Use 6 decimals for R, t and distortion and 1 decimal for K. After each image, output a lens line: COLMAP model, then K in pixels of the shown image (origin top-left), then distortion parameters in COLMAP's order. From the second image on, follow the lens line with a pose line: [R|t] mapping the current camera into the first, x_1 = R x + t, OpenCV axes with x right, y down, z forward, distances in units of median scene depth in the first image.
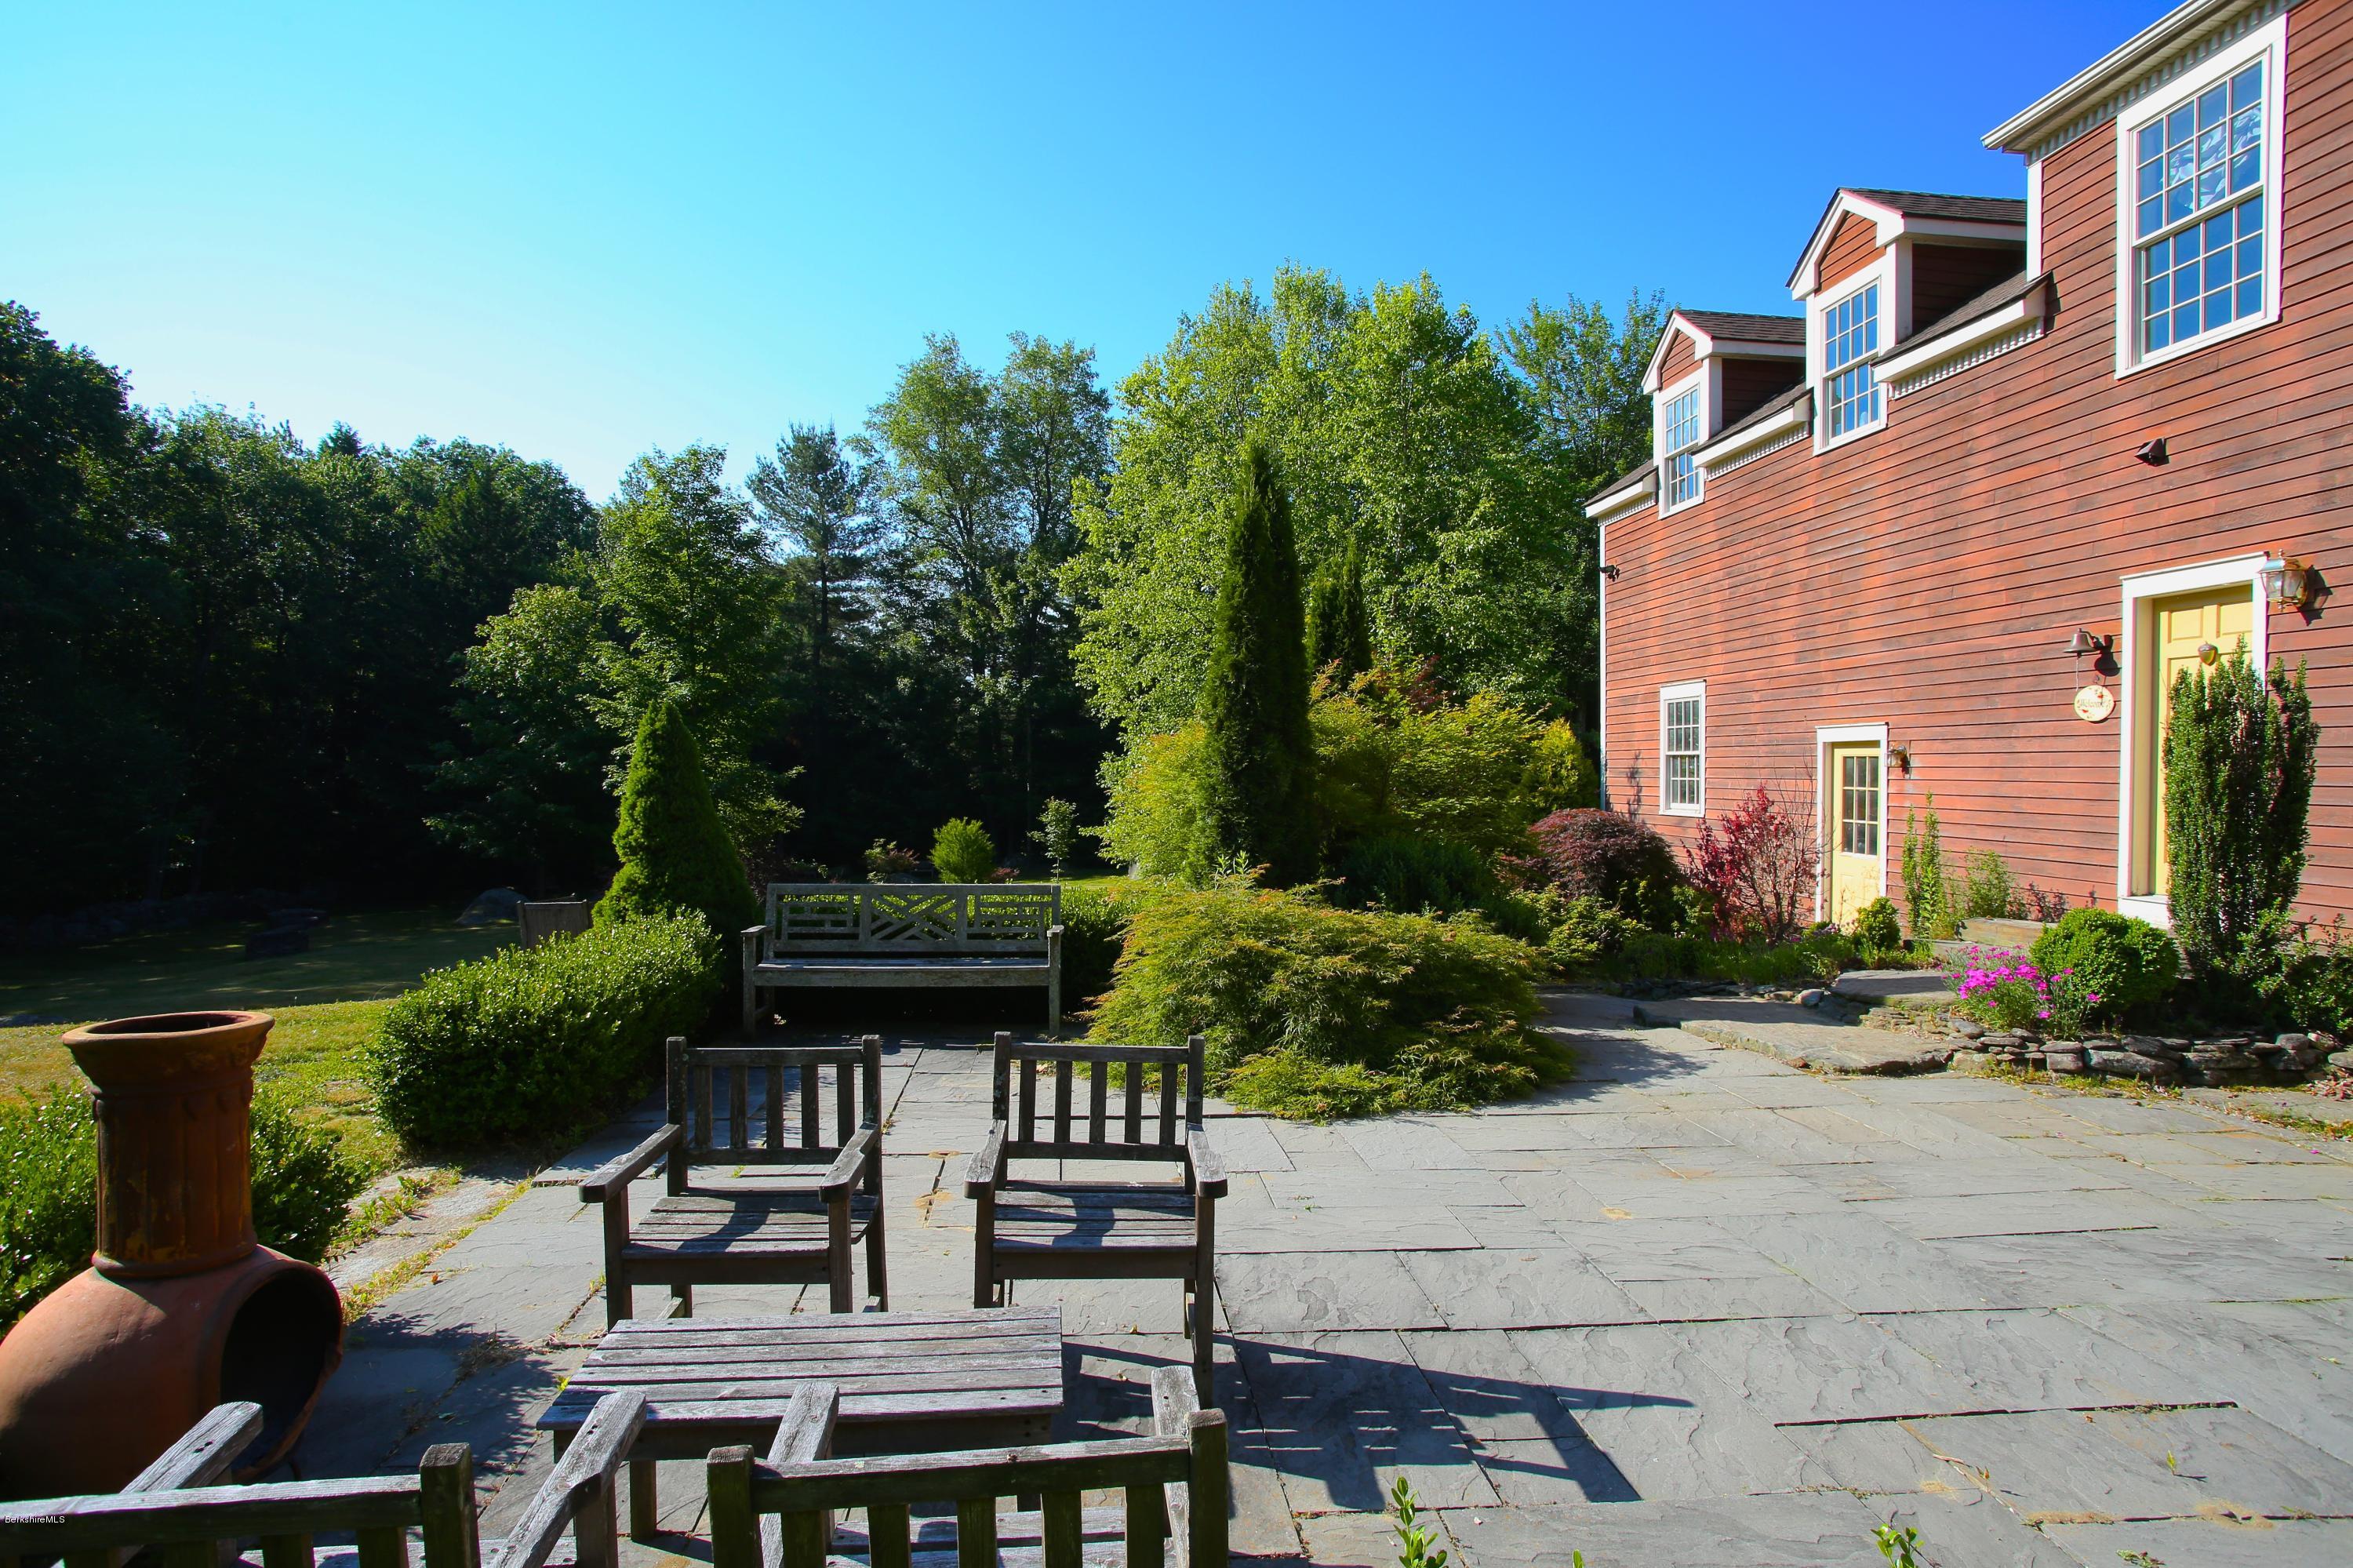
lens RADIAL K [[1363.8, 0, 1173.1], [0, 1363.8, 793.8], [0, 0, 1]] dist [-0.062517, 0.020683]
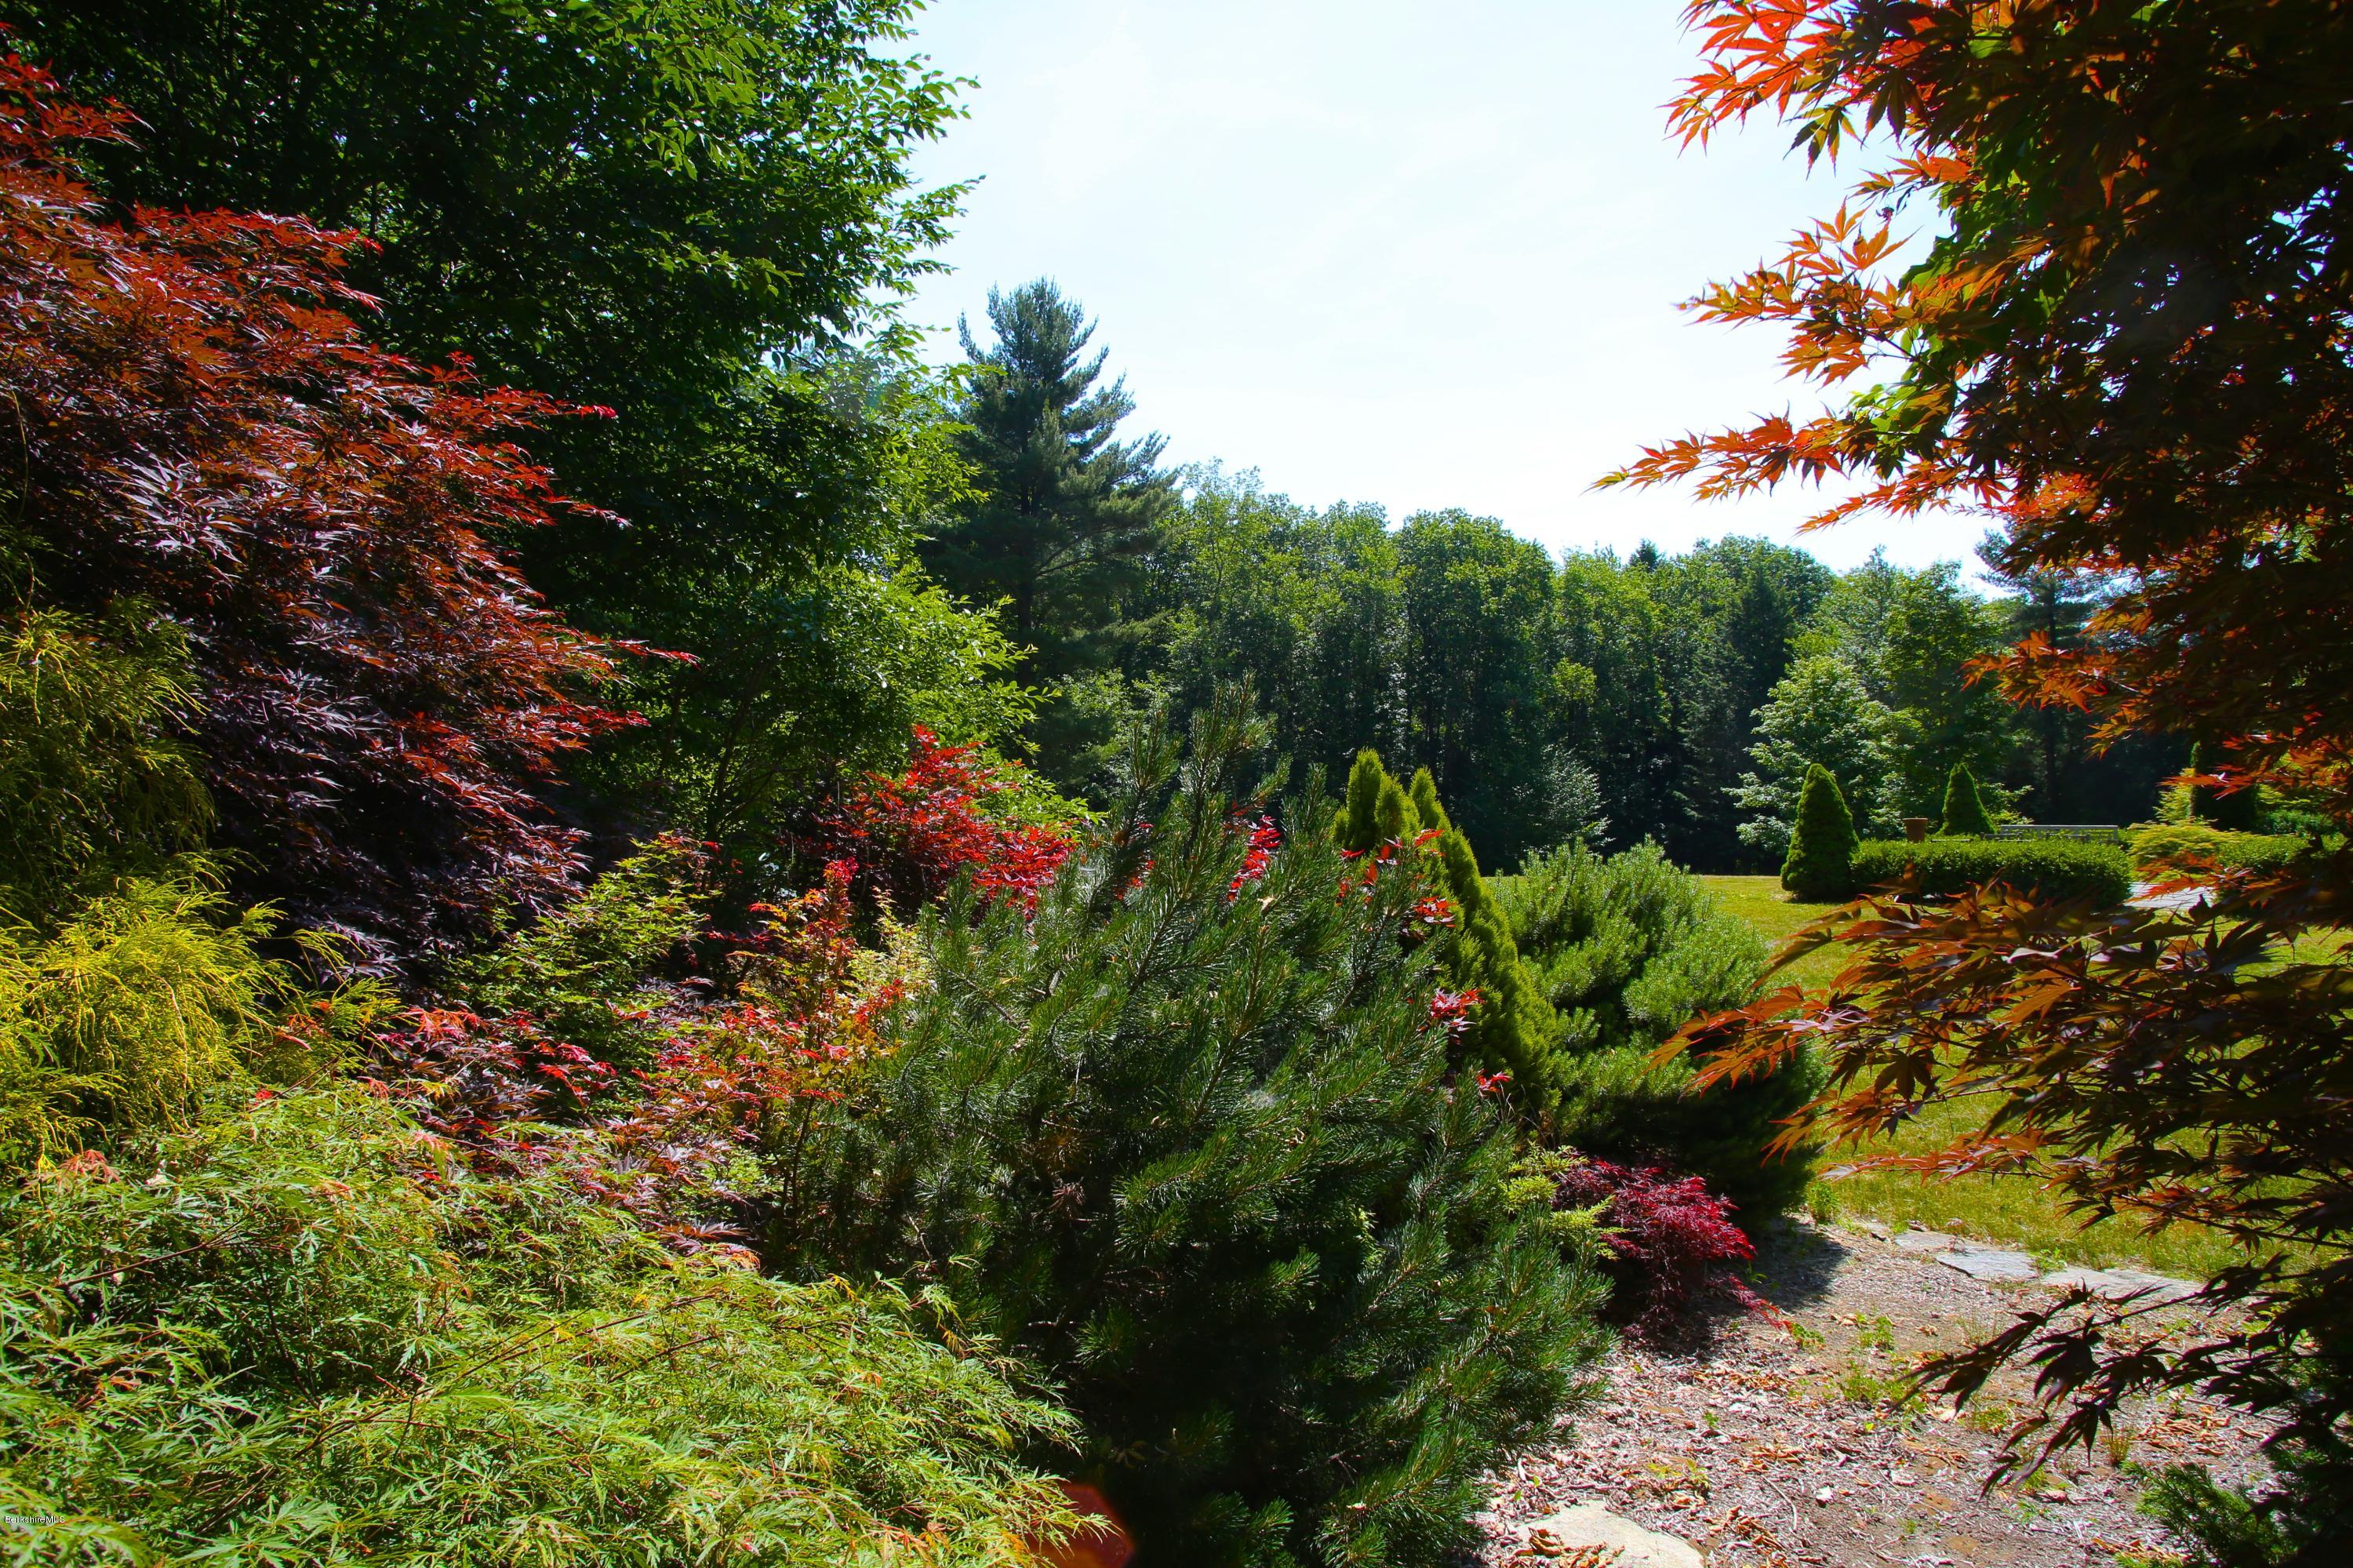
lens RADIAL K [[1363.8, 0, 1172.9], [0, 1363.8, 786.2], [0, 0, 1]] dist [-0.062517, 0.020683]
pose [[0.660487, -0.020223, -0.750565, 0.131277], [-0.004792, 0.999503, -0.031148, 0.023612], [0.750823, 0.024169, 0.660062, -0.416807]]
